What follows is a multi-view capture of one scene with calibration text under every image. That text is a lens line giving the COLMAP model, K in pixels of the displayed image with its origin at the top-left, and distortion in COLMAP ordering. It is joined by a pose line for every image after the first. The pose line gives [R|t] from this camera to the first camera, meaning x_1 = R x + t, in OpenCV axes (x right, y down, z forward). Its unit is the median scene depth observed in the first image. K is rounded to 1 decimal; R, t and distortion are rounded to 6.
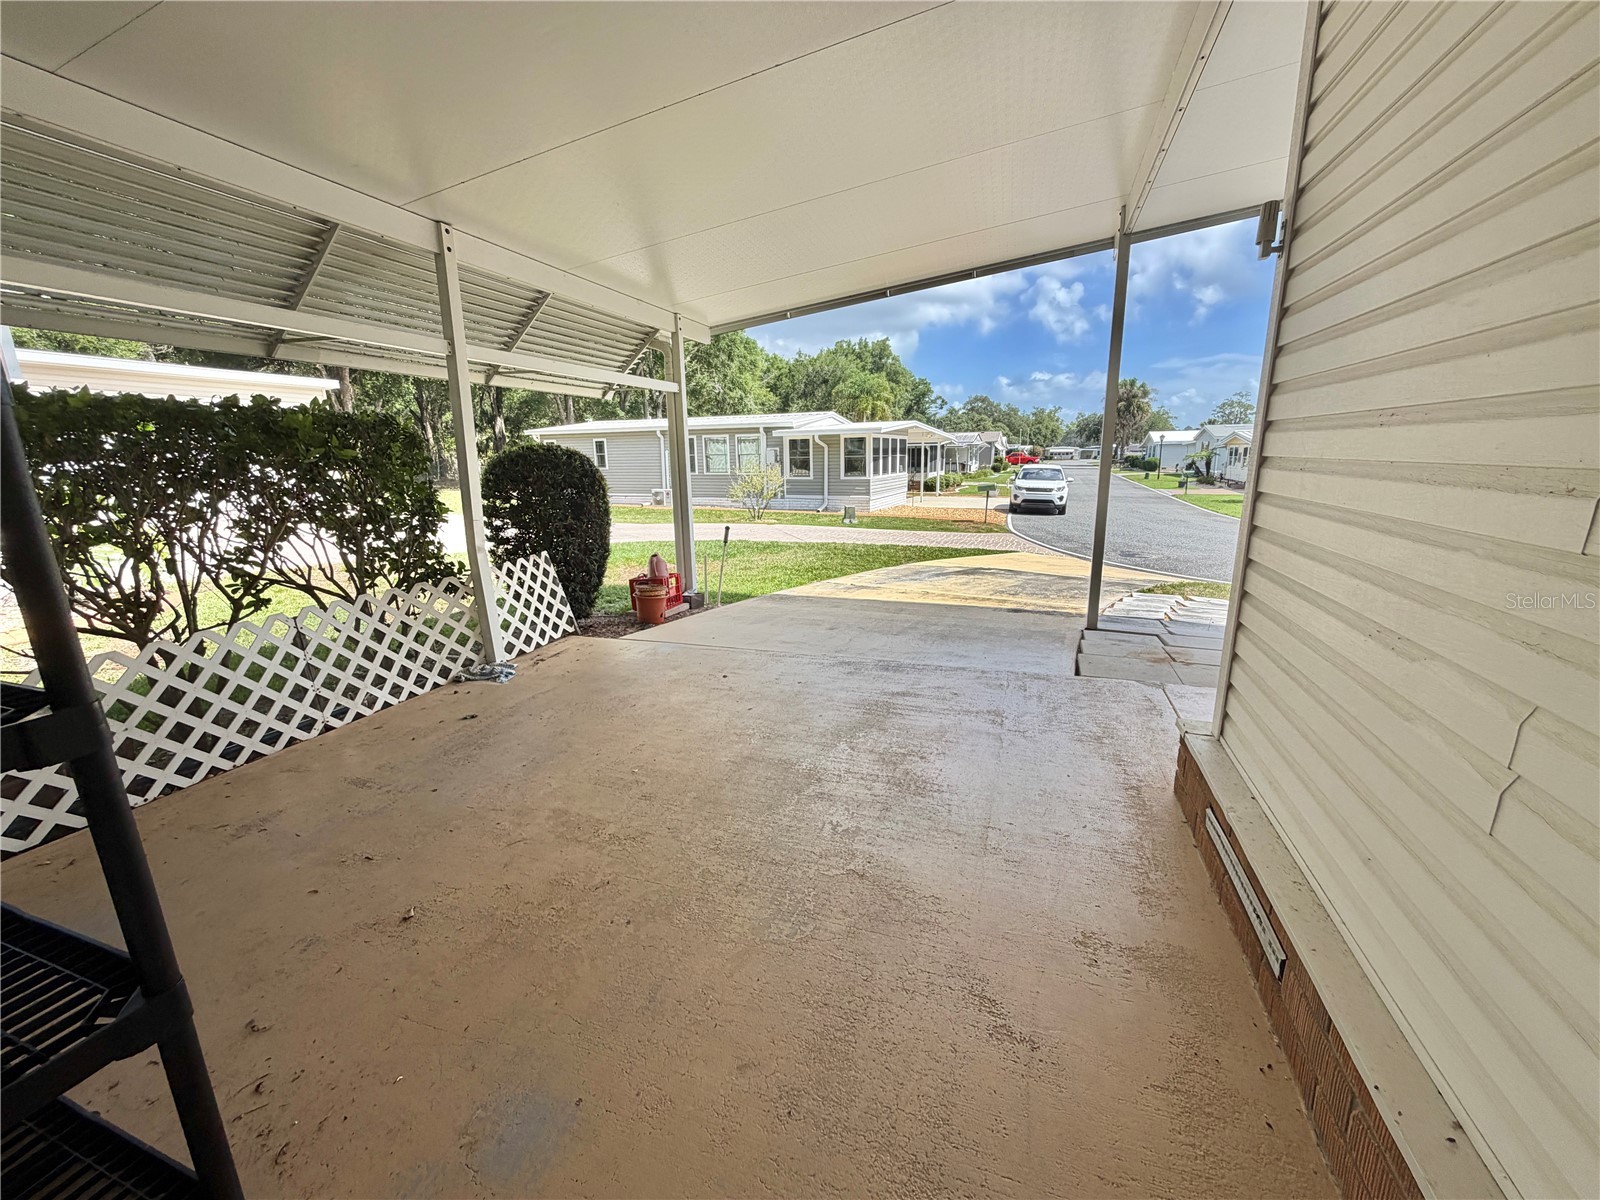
lens RADIAL K [[639.7, 0, 804.9], [0, 639.7, 598.6], [0, 0, 1]] dist [-0.000328, -0.000276]
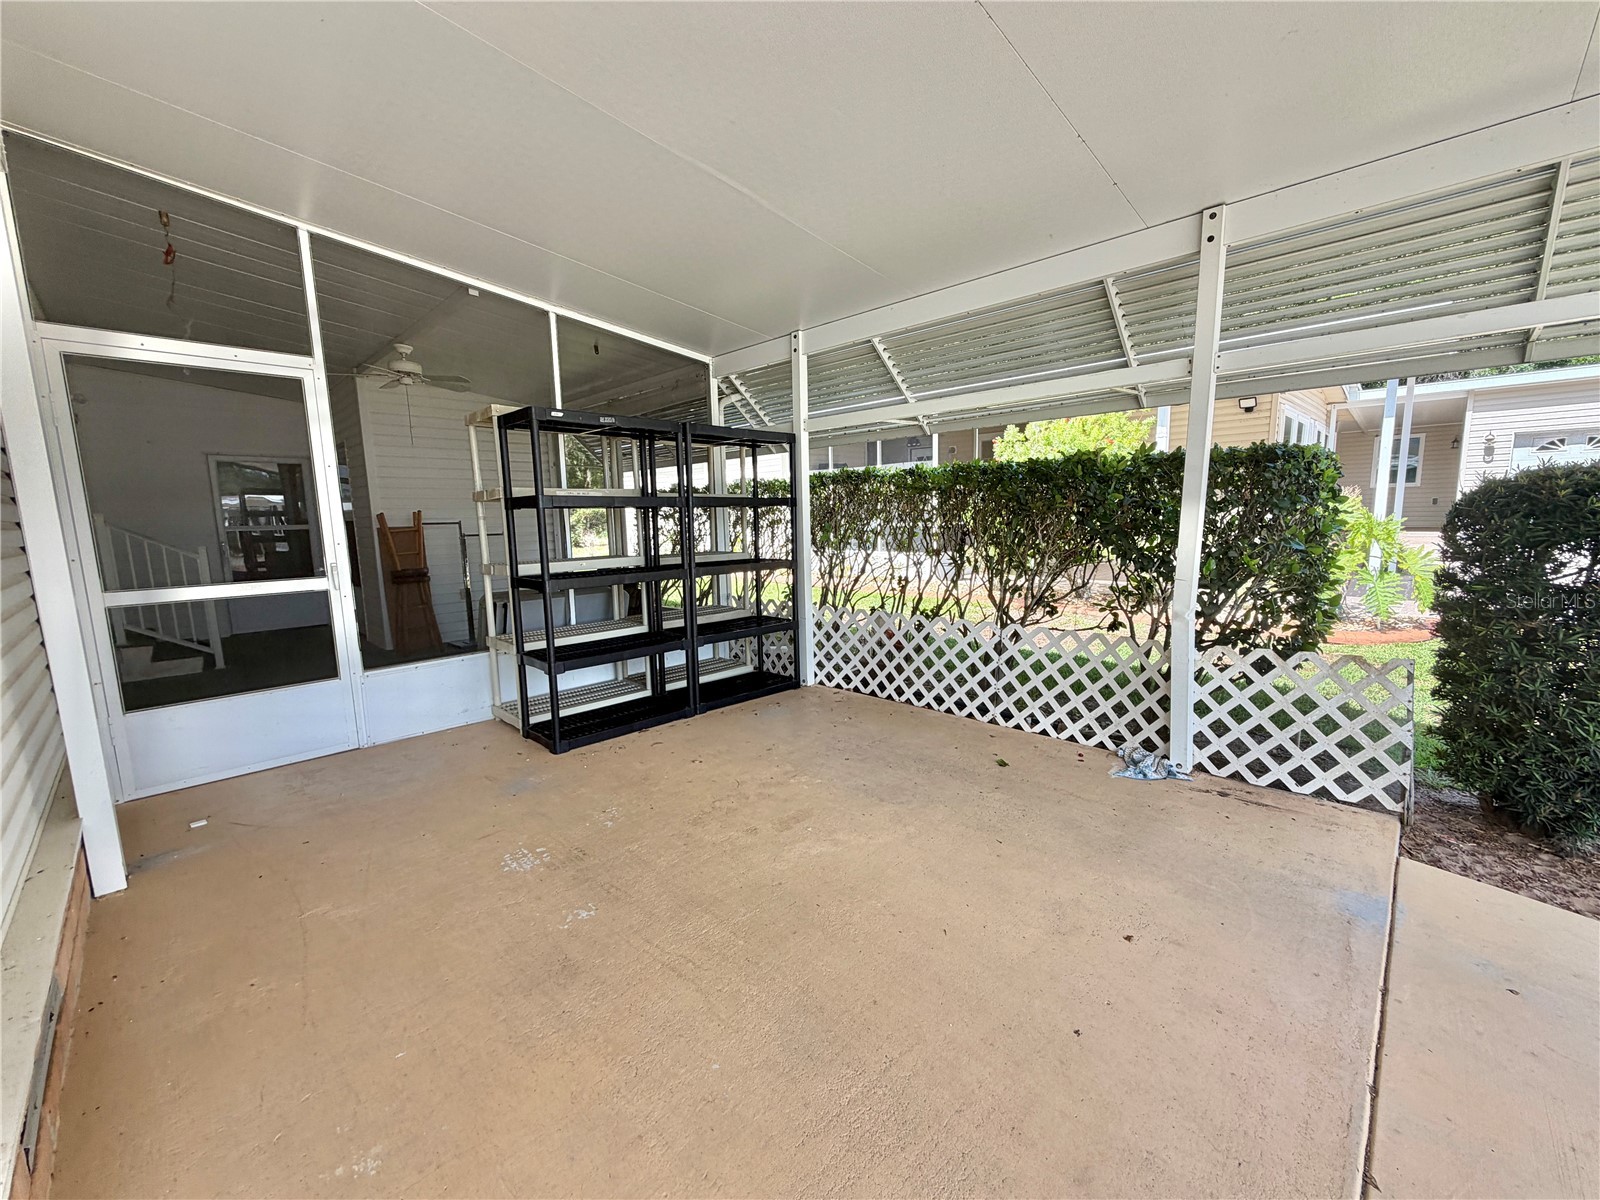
lens RADIAL K [[639.7, 0, 797.1], [0, 639.7, 602.4], [0, 0, 1]] dist [-0.000328, -0.000276]
pose [[-0.427712, 0.154440, -0.890624, 0.316952], [-0.164672, 0.955495, 0.244771, -0.169060], [0.888789, 0.251352, -0.383245, 0.711942]]
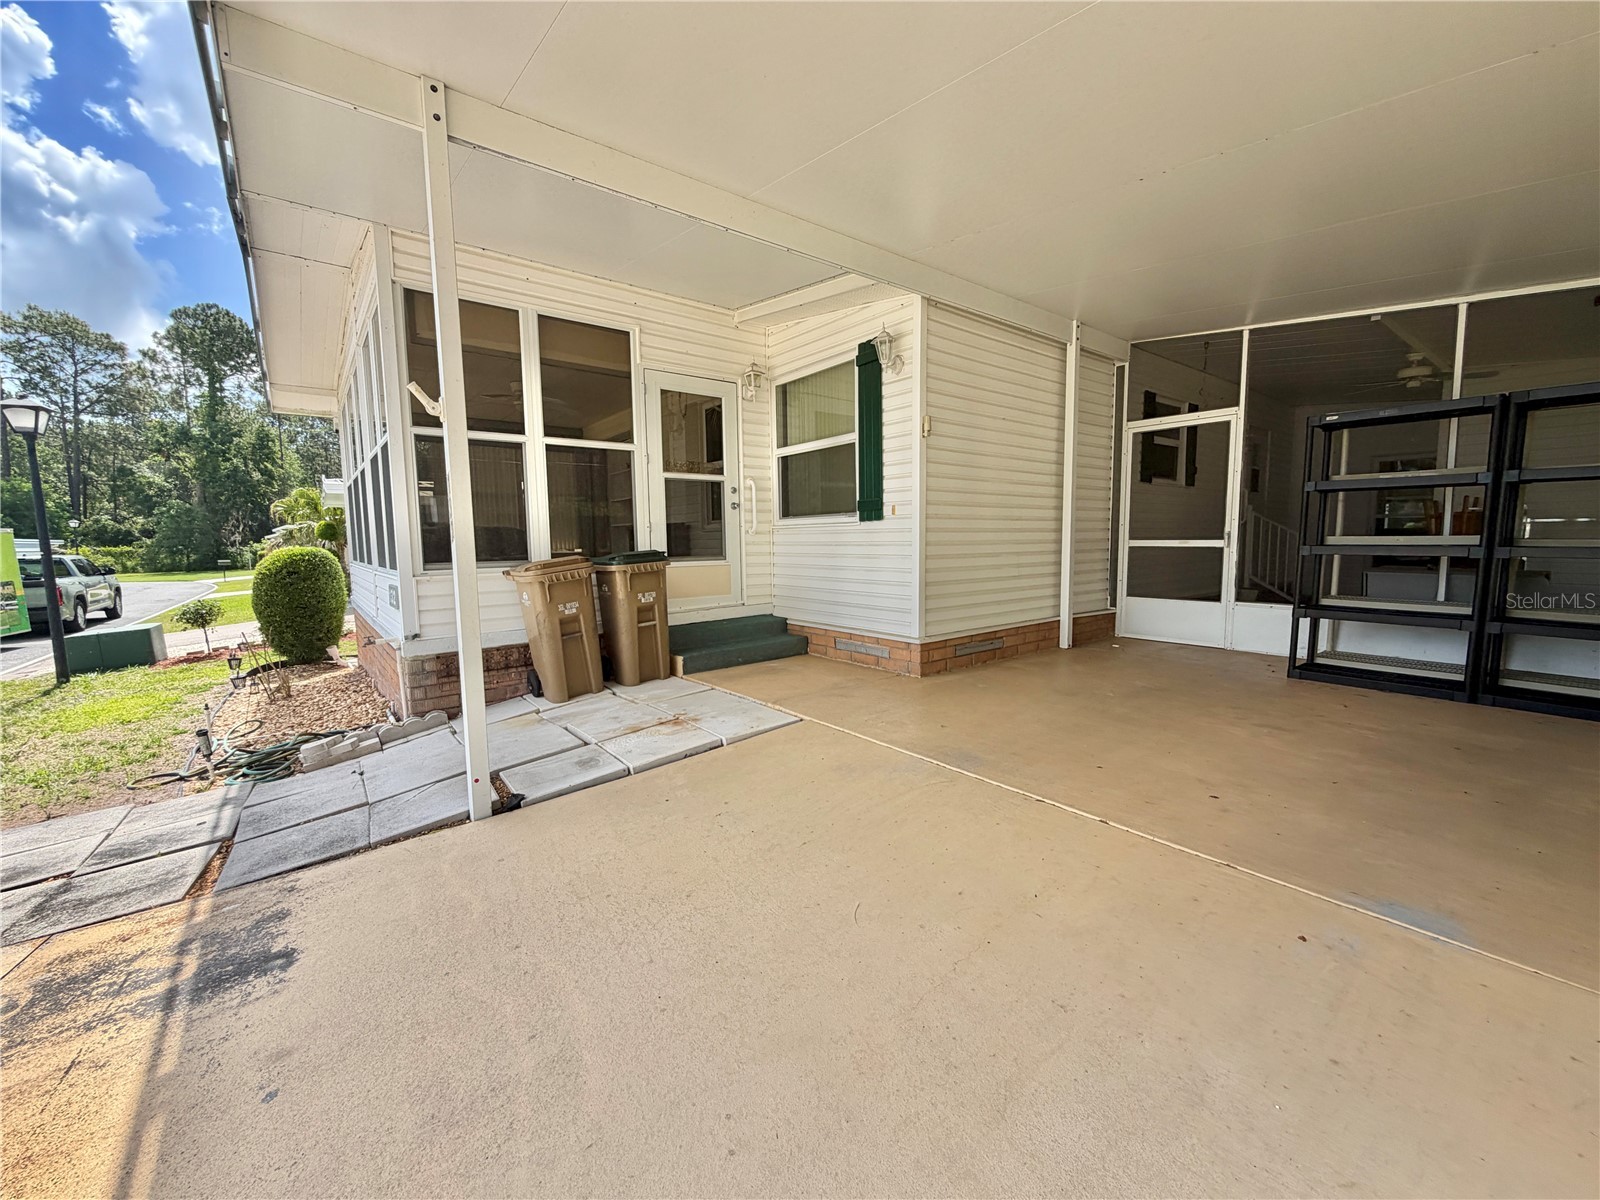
lens RADIAL K [[639.7, 0, 793.6], [0, 639.7, 606.1], [0, 0, 1]] dist [-0.000328, -0.000276]
pose [[-0.838181, -0.024990, 0.544820, -0.093372], [0.148763, 0.950595, 0.272467, -0.260990], [-0.524712, 0.309426, -0.793053, 1.373648]]
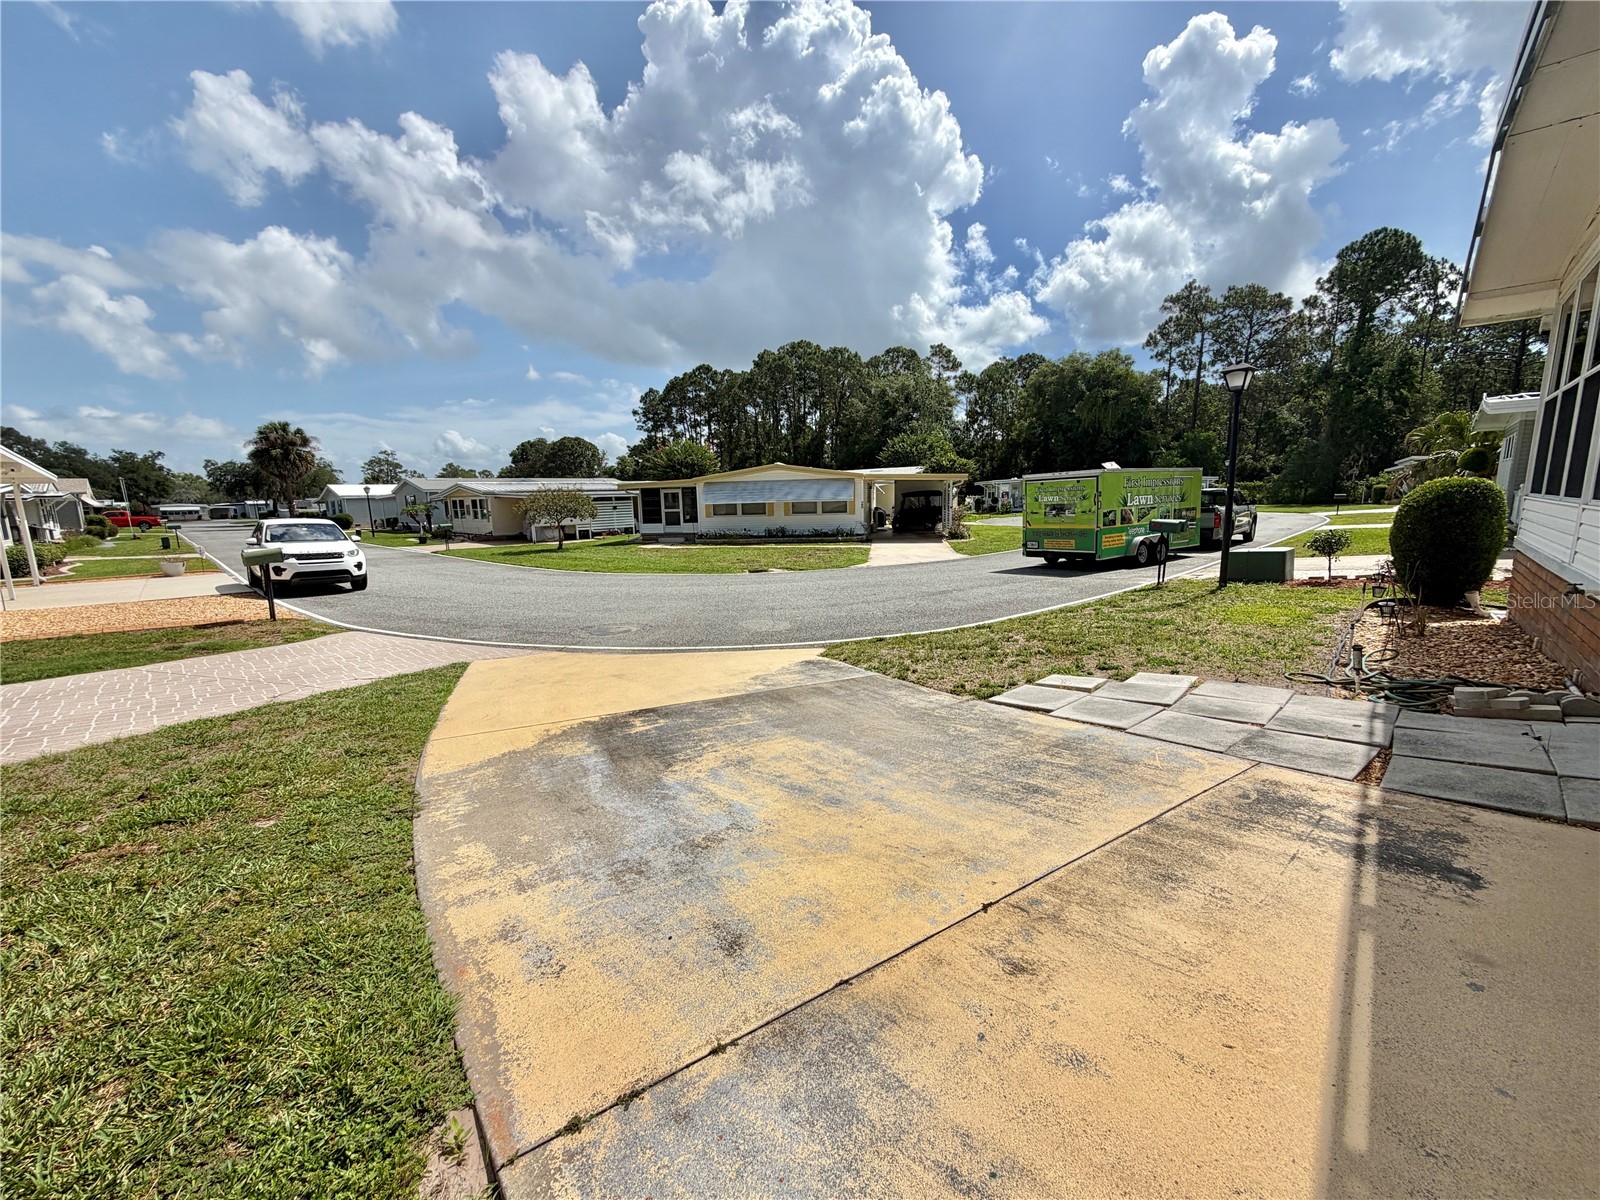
lens RADIAL K [[639.7, 0, 795.1], [0, 639.7, 600.9], [0, 0, 1]] dist [-0.000328, -0.000276]
pose [[0.405524, -0.138972, 0.903458, -0.118086], [0.214342, 0.975275, 0.053810, -0.270749], [-0.888599, 0.171827, 0.425285, 1.438715]]
